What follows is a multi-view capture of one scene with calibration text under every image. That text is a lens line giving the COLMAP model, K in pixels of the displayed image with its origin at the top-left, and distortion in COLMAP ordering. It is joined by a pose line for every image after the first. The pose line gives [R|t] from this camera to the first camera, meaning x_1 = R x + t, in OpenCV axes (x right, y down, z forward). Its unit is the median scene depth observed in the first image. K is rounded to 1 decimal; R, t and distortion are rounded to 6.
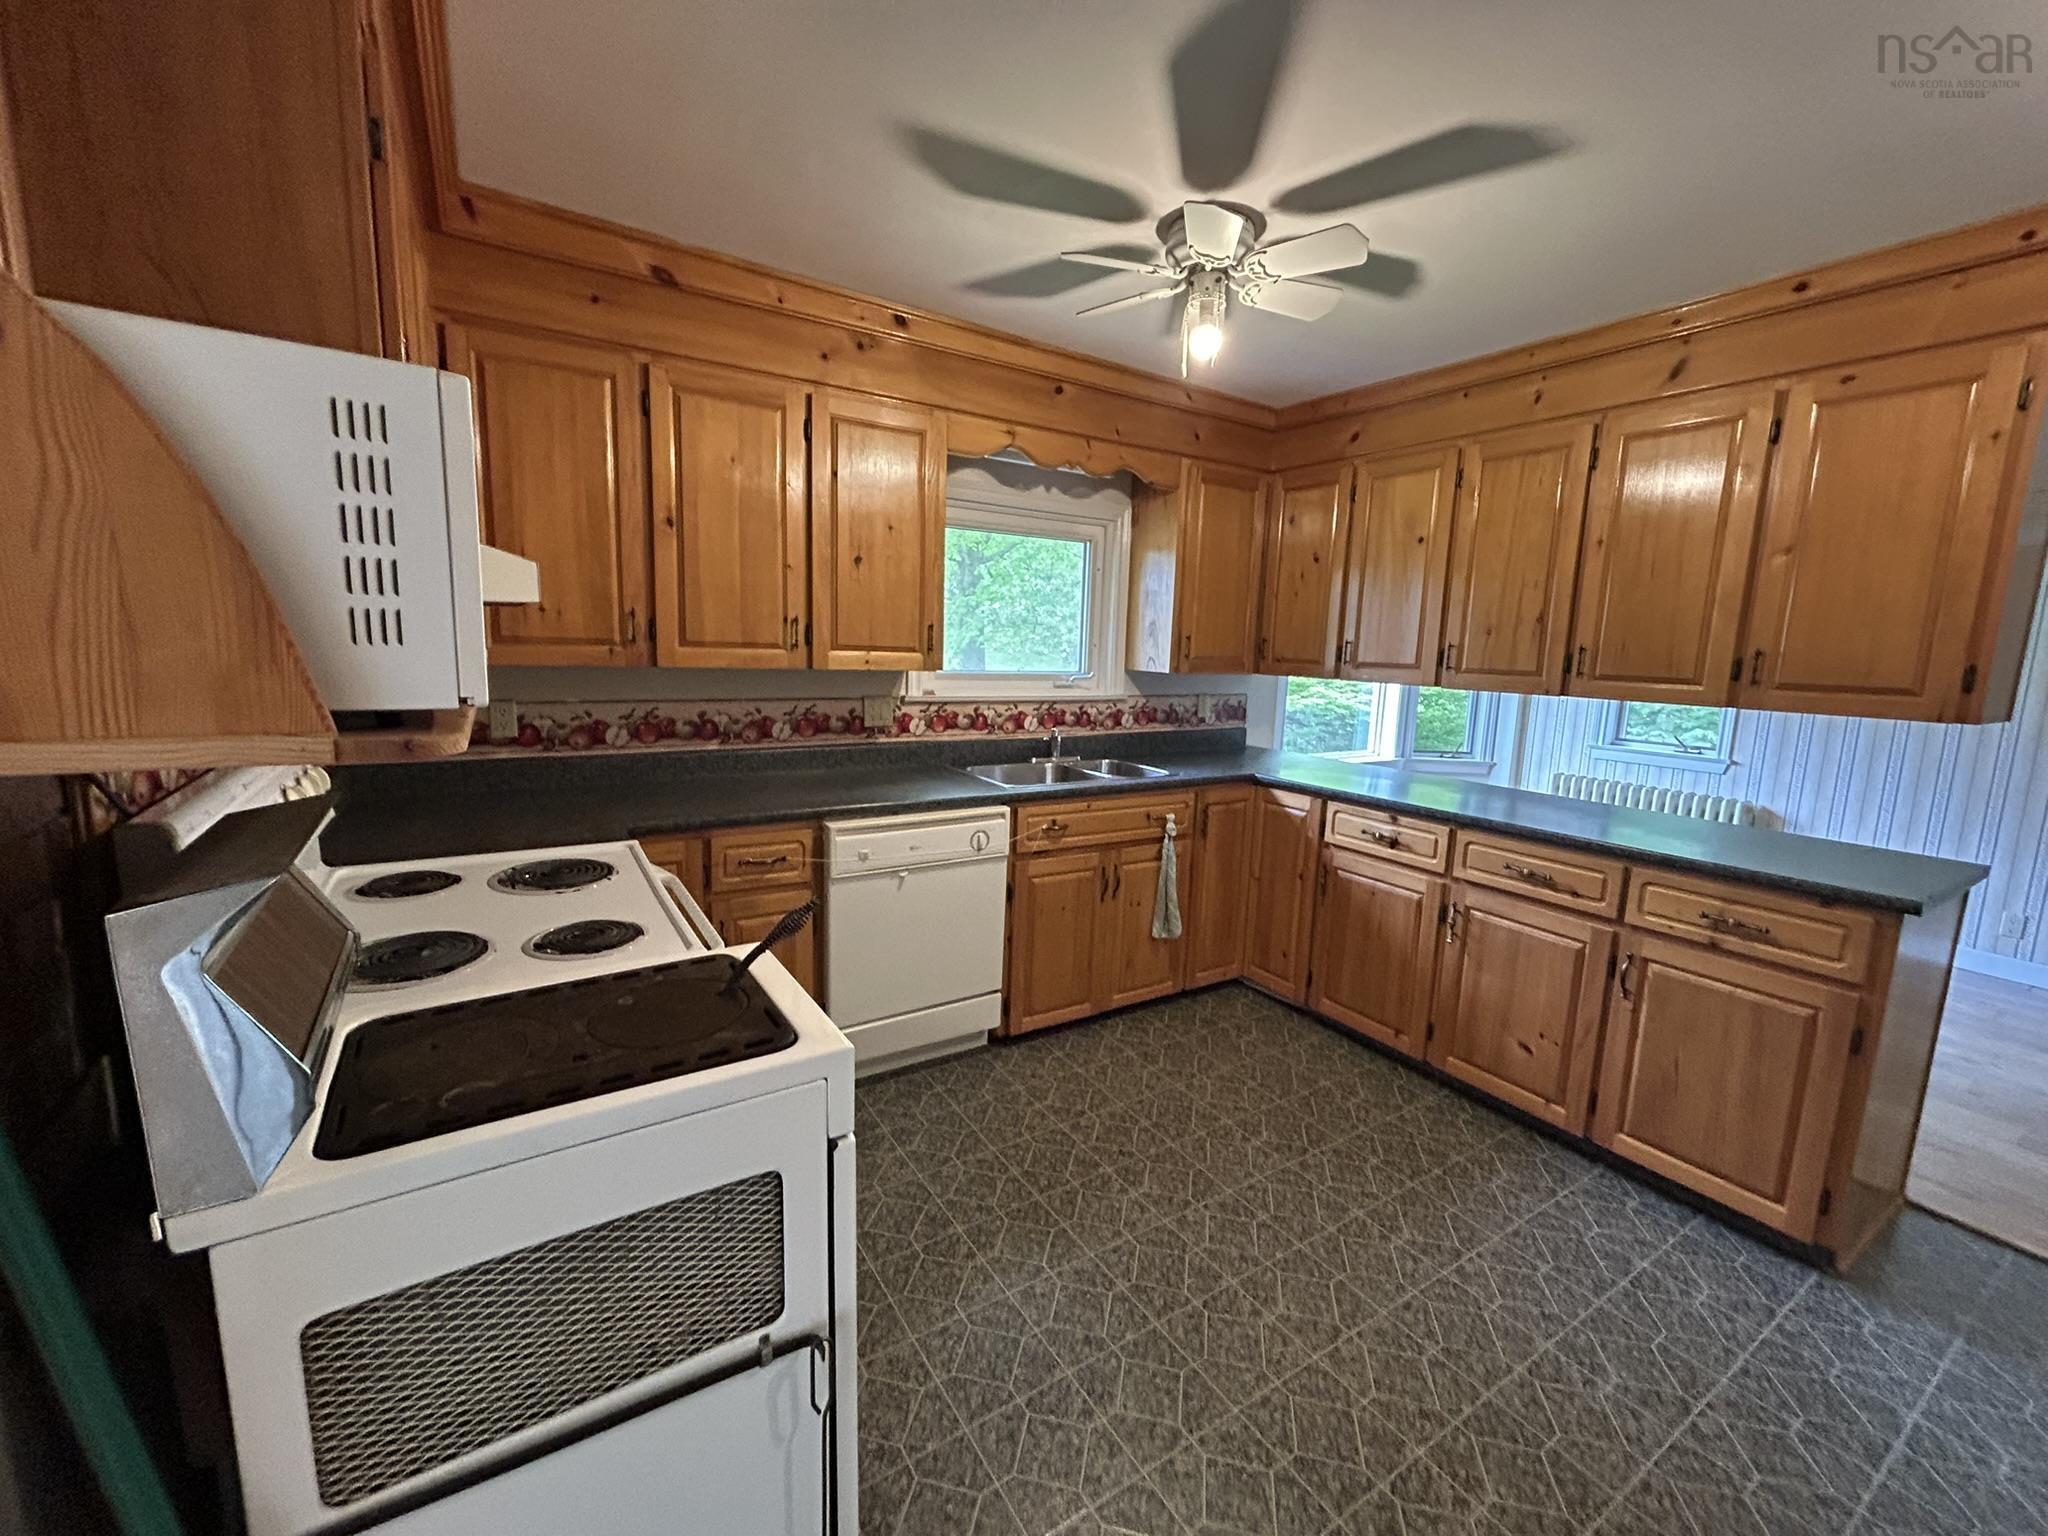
lens RADIAL K [[832.7, 0, 1022.8], [0, 832.7, 764.4], [0, 0, 1]] dist [-0.000693, 0.000513]
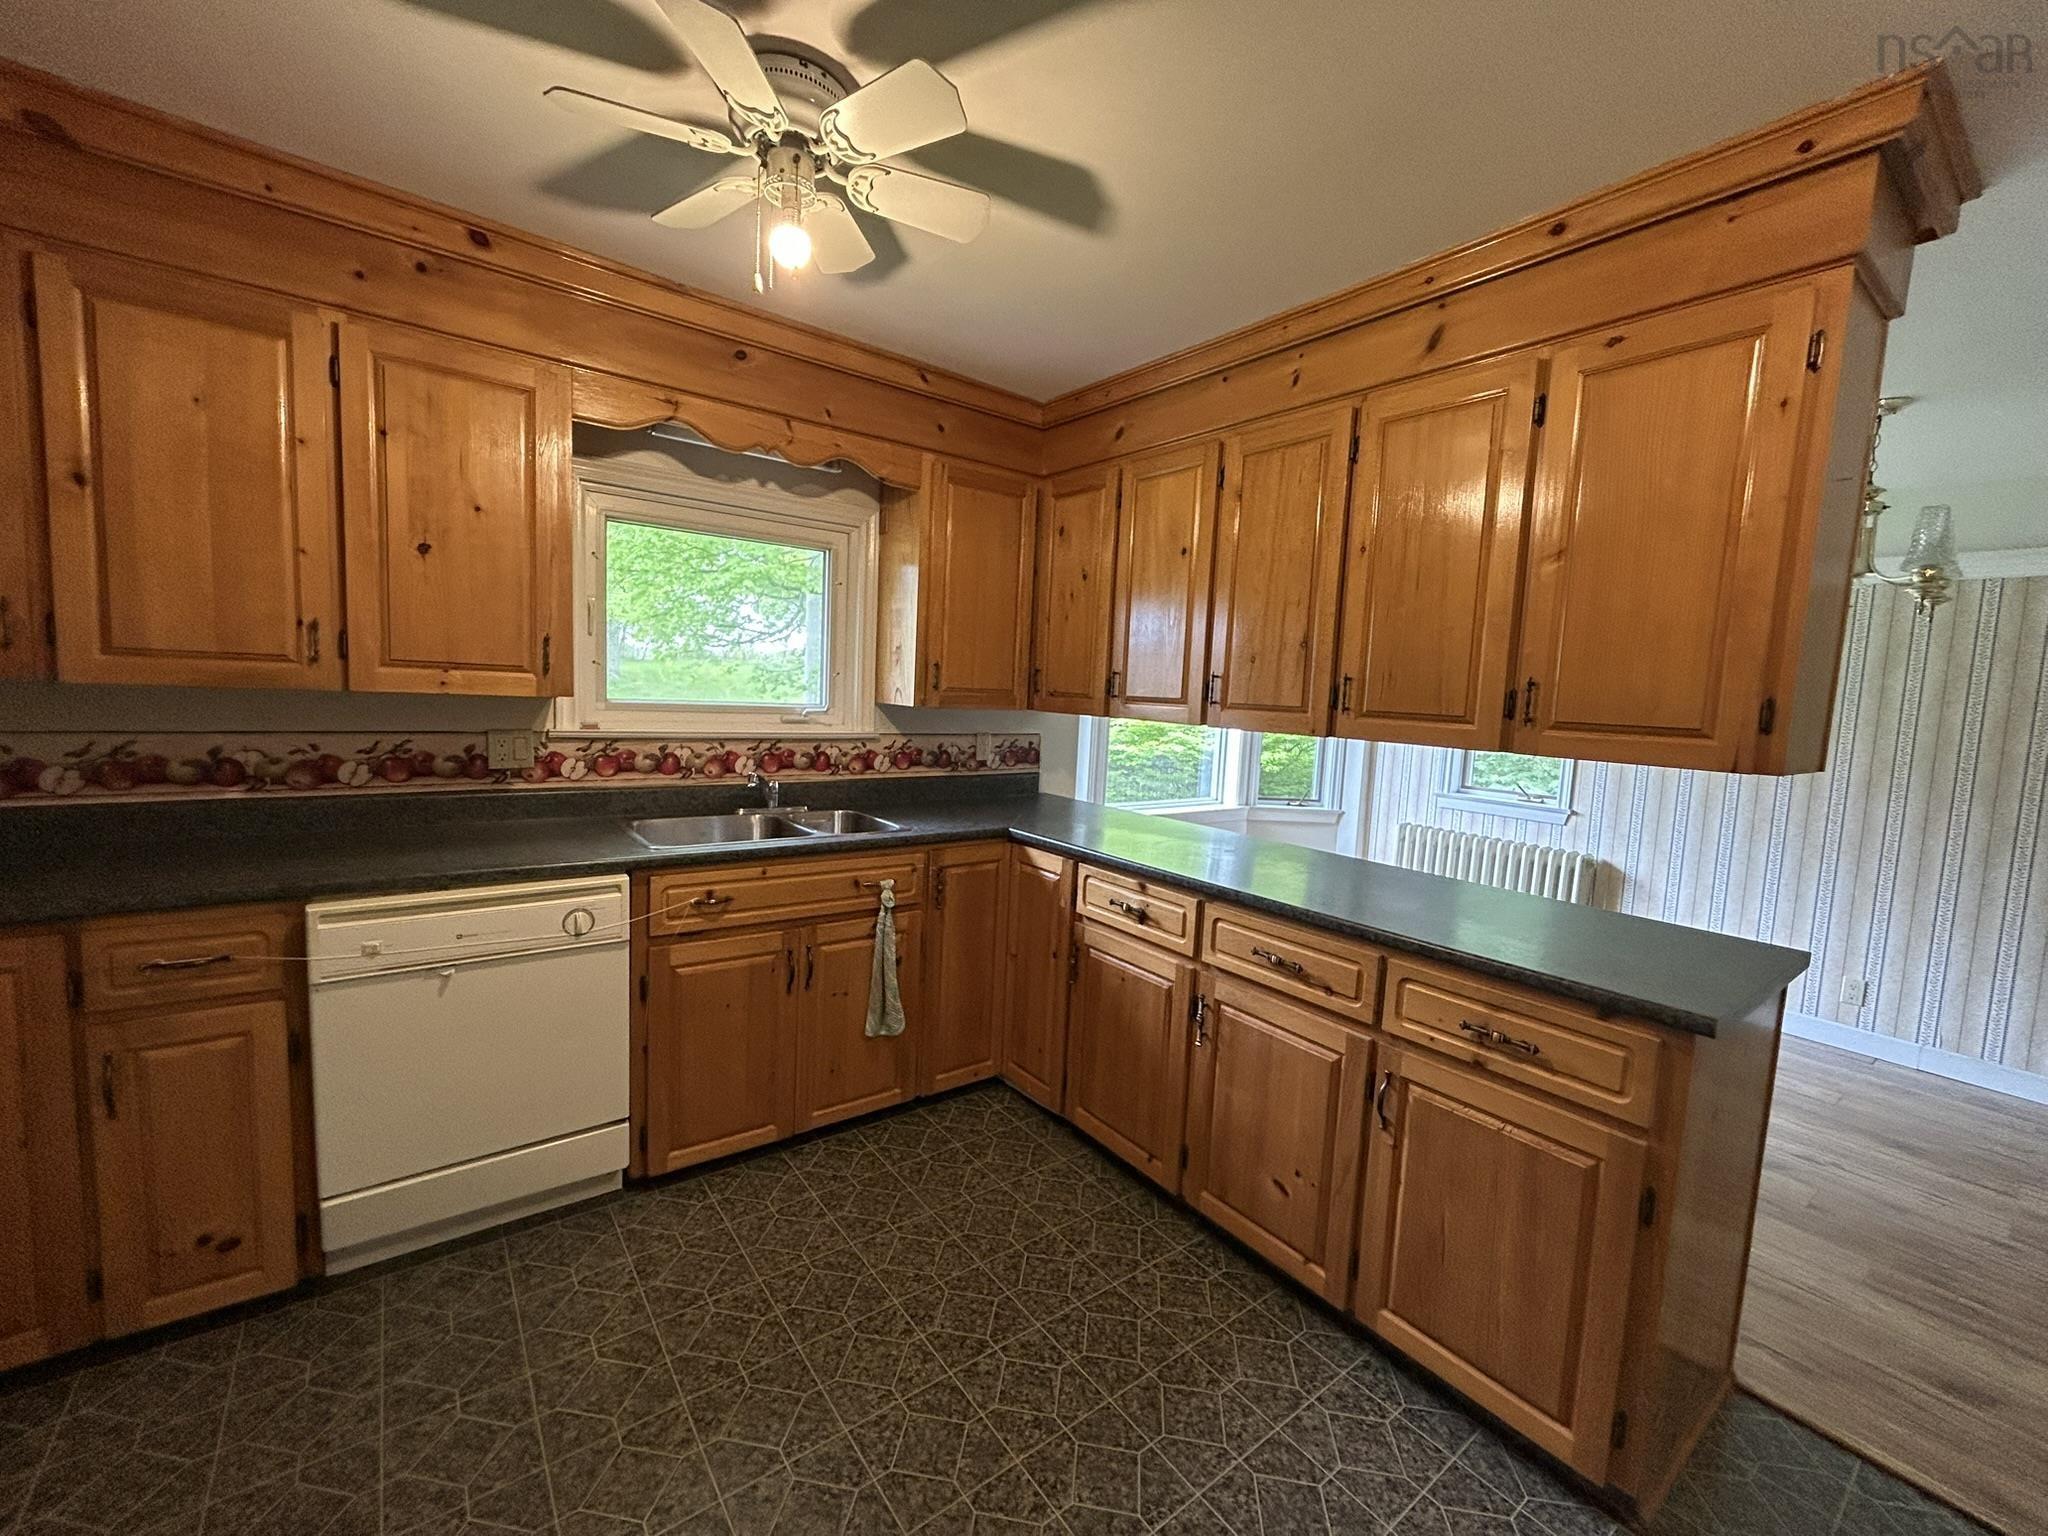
lens RADIAL K [[832.7, 0, 1022.8], [0, 832.7, 764.4], [0, 0, 1]] dist [-0.000693, 0.000513]
pose [[0.996408, 0.006809, 0.084404, 0.259643], [-0.002525, 0.998708, -0.050755, -0.012284], [-0.084640, 0.050359, 0.995138, 0.198554]]
